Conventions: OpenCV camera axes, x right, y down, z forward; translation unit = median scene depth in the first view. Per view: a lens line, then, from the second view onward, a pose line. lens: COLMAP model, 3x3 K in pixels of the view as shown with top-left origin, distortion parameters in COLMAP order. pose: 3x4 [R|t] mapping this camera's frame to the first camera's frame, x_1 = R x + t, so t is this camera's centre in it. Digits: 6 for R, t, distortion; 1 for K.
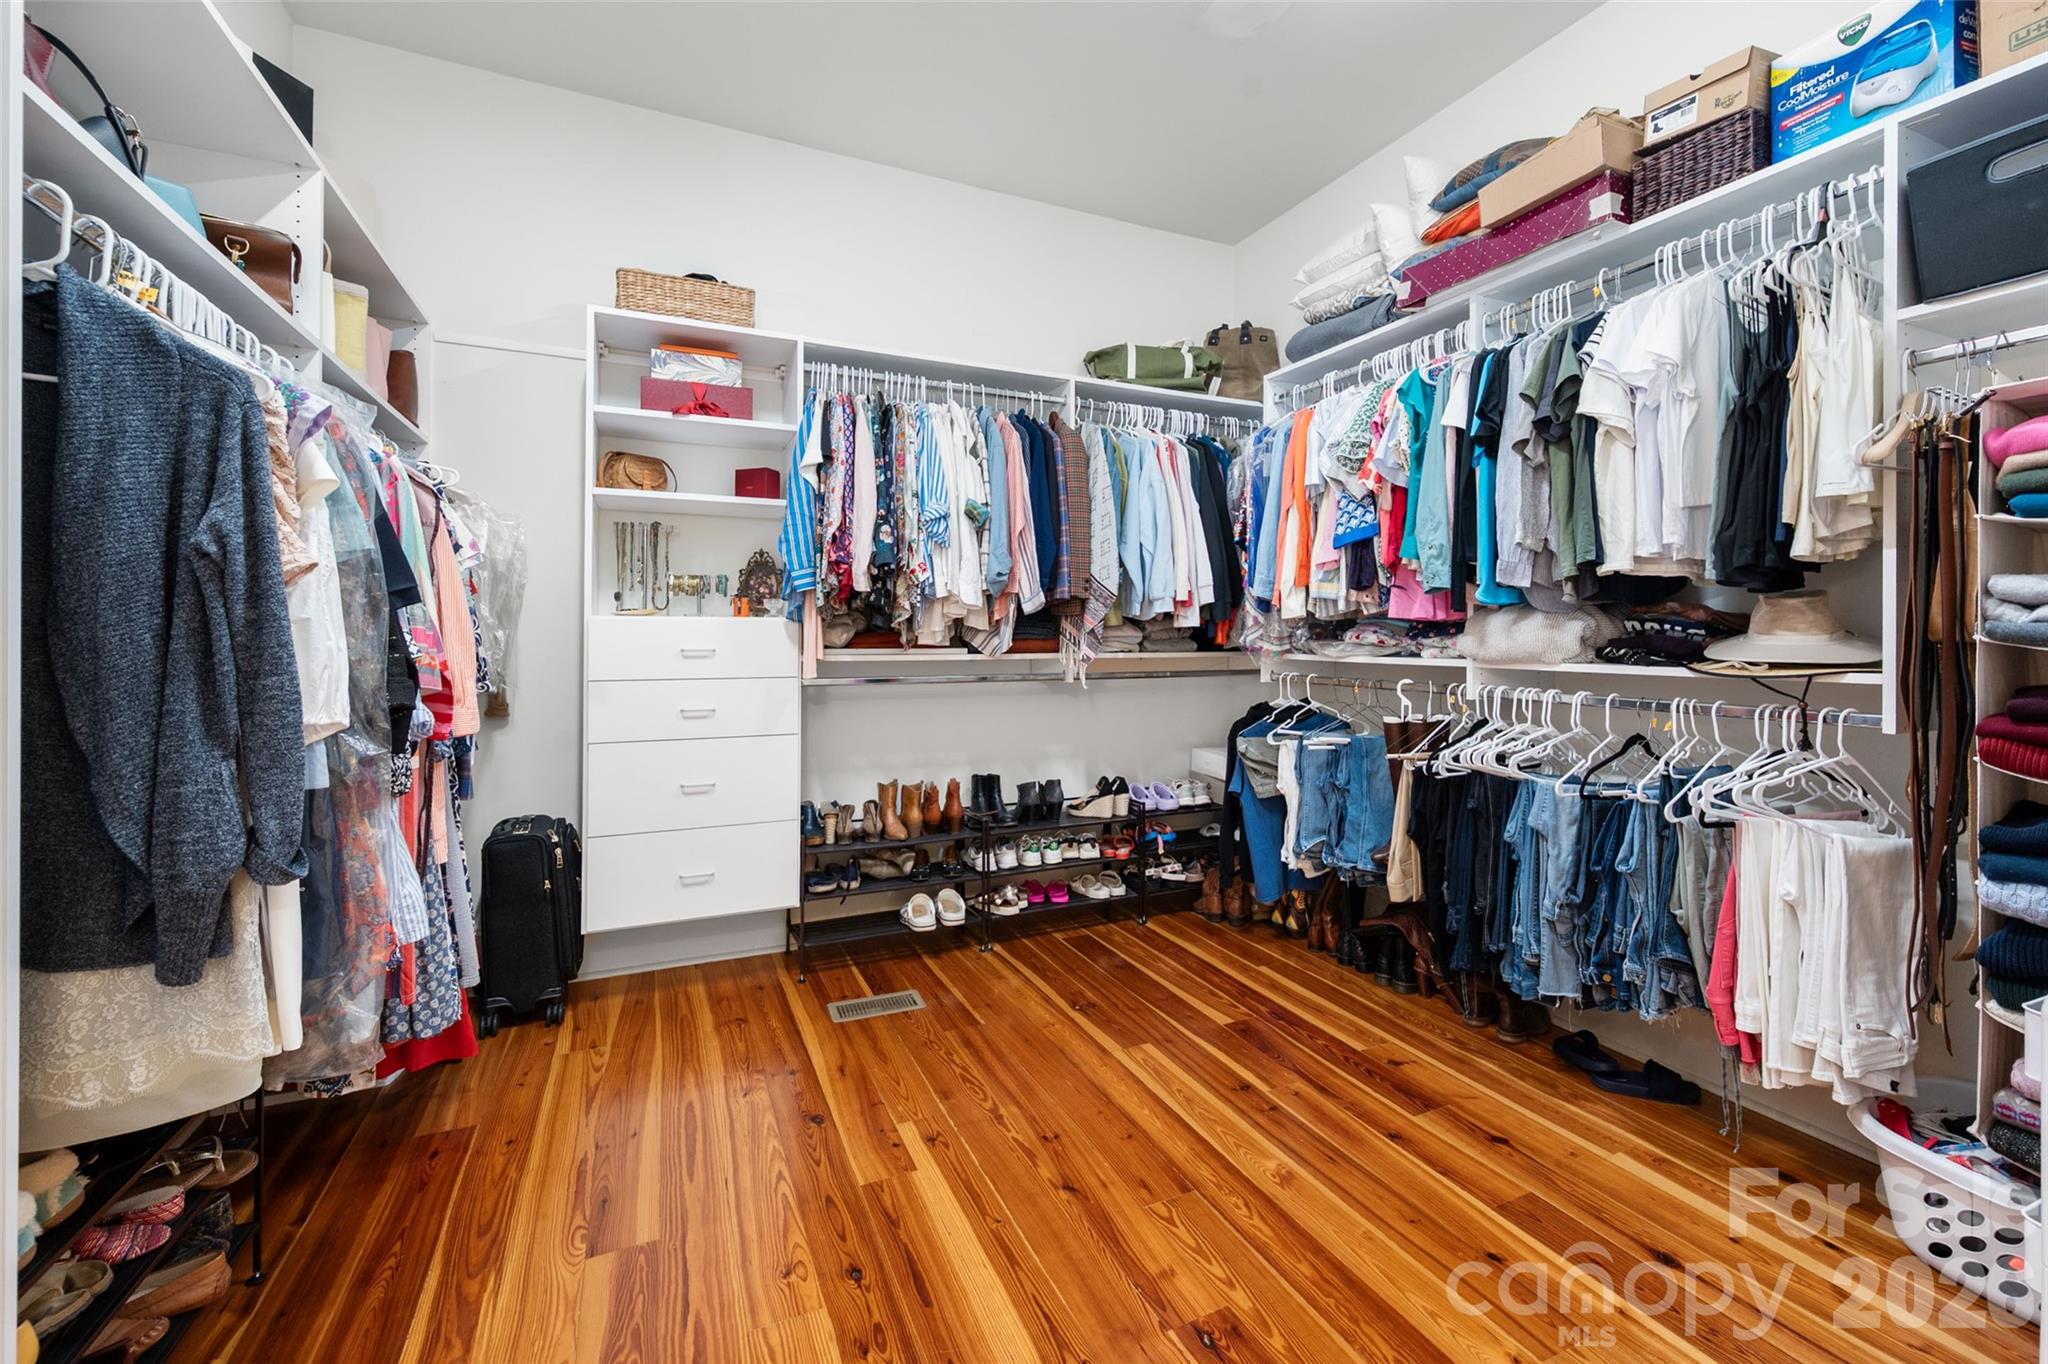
lens RADIAL K [[837.6, 0, 1033.2], [0, 837.6, 627.9], [0, 0, 1]] dist [-0.001465, -0.000137]
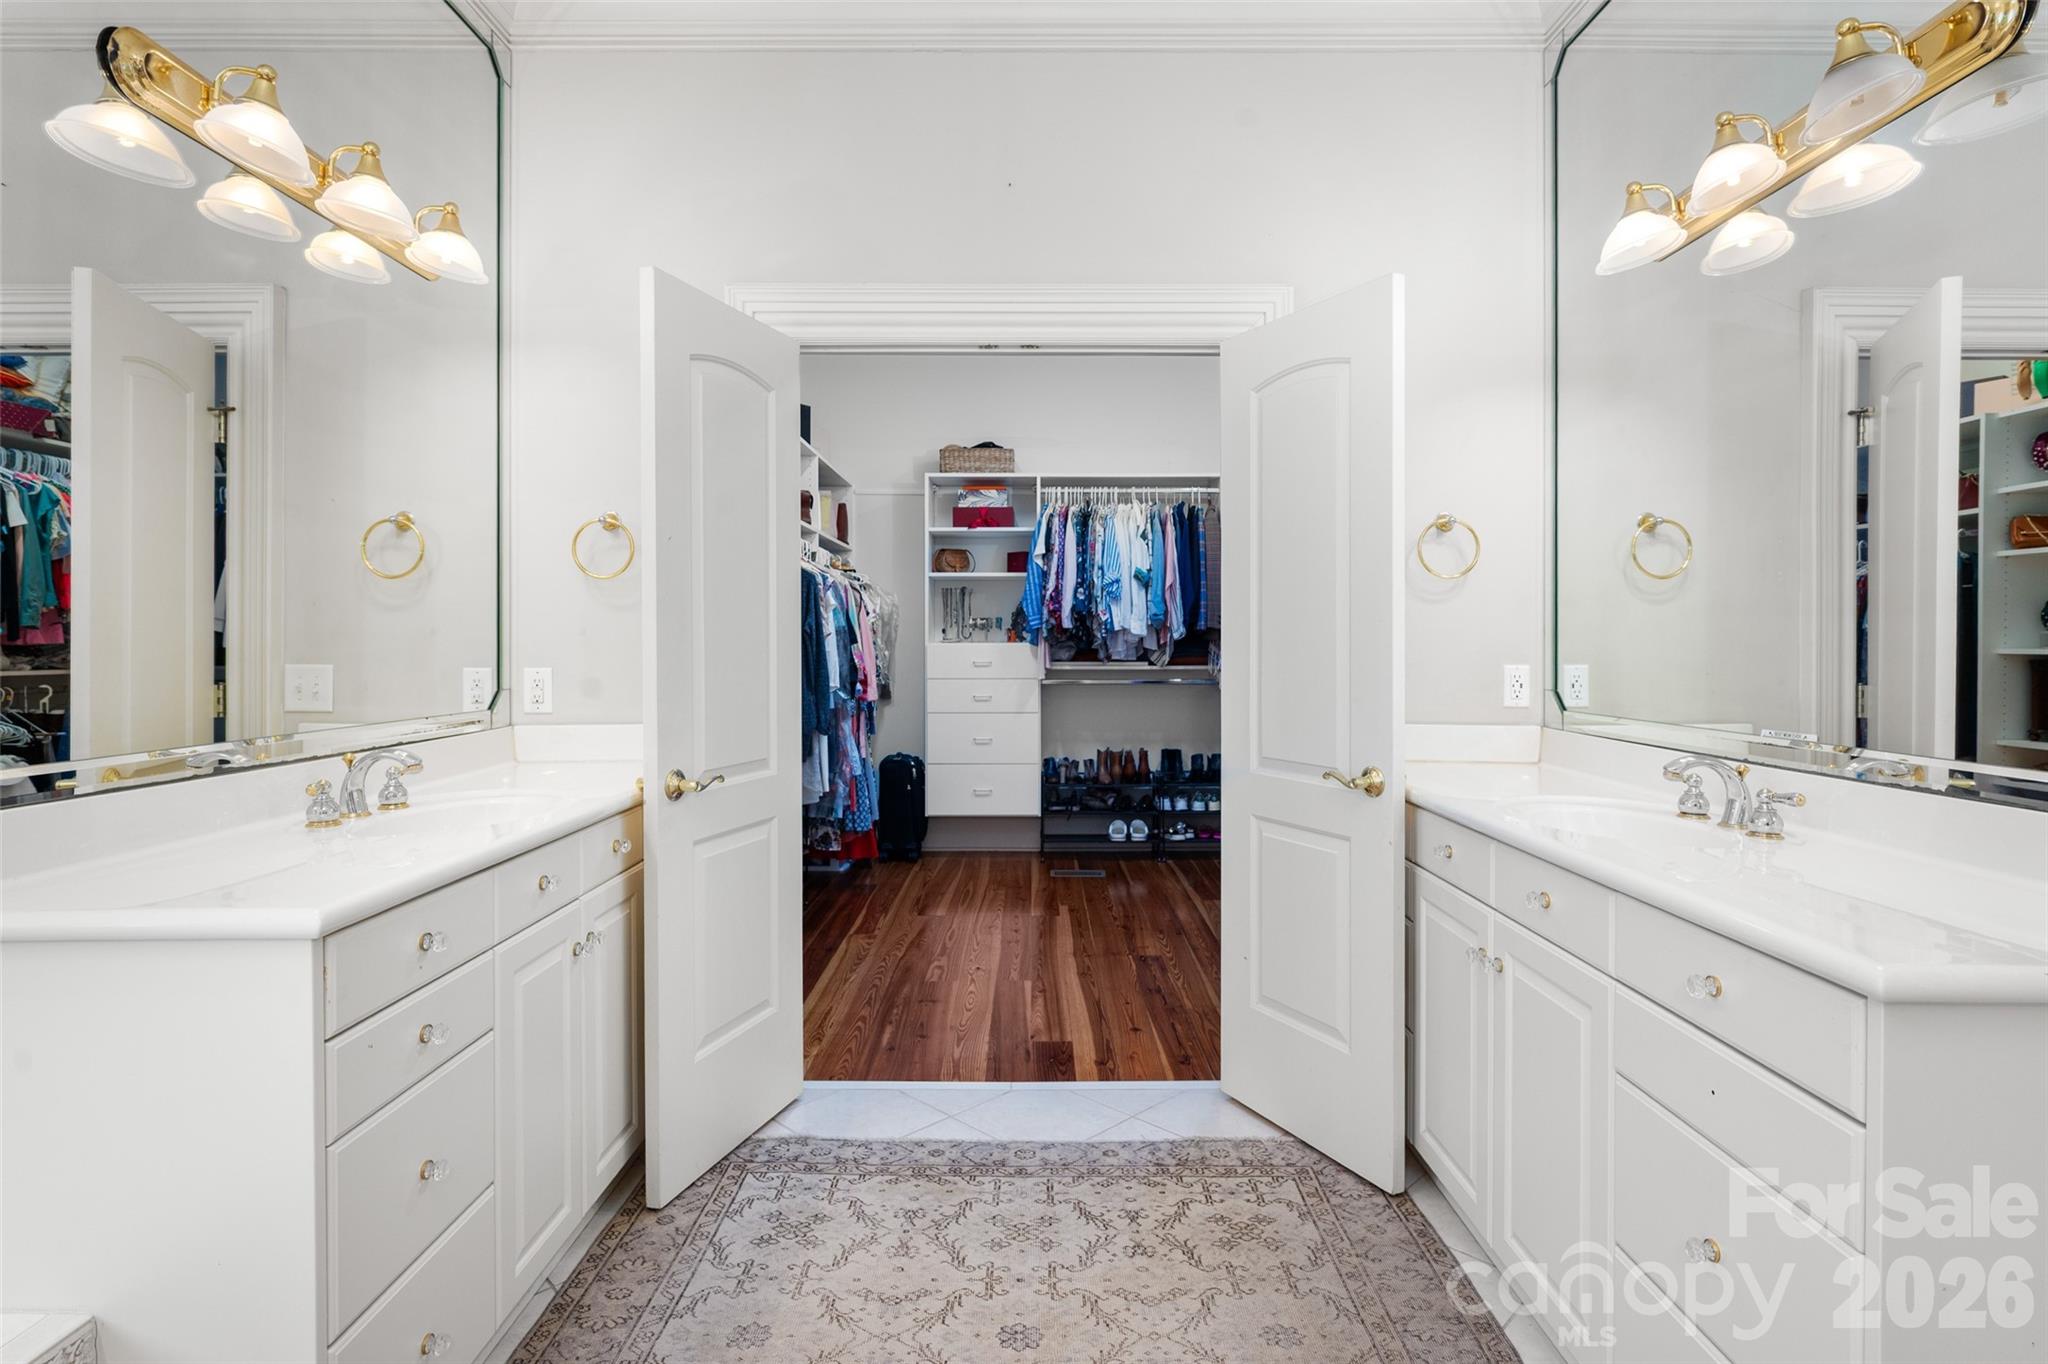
lens RADIAL K [[1057.7, 0, 1027.3], [0, 1057.7, 666.6], [0, 0, 1]] dist [0.000415, 0.000005]
pose [[0.903044, 0.006932, -0.429493, 0.608557], [0.005775, 0.999583, 0.028277, -0.025416], [0.429510, -0.028016, 0.902627, -0.918449]]
